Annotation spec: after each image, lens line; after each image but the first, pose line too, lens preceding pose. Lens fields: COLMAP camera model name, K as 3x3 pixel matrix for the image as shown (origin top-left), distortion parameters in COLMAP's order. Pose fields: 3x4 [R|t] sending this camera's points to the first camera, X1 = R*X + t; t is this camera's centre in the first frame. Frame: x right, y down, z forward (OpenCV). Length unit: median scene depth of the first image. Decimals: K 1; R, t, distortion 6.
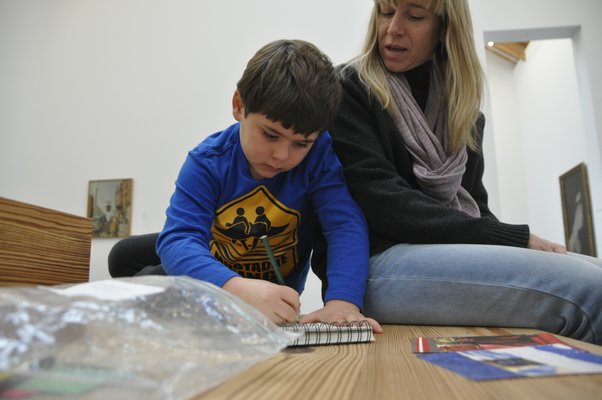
lens RADIAL K [[464.2, 0, 301.0], [0, 464.2, 200.0], [0, 0, 1]] dist [-0.166722, 0.102356]
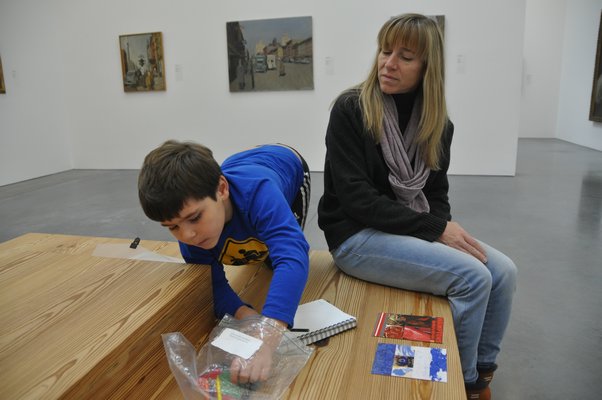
lens RADIAL K [[464.2, 0, 301.0], [0, 464.2, 200.0], [0, 0, 1]] dist [-0.166722, 0.102356]
pose [[0.997959, -0.008563, -0.063278, 0.016898], [0.032118, 0.923806, 0.381511, -0.366340], [0.055189, -0.382765, 0.922196, -0.291594]]
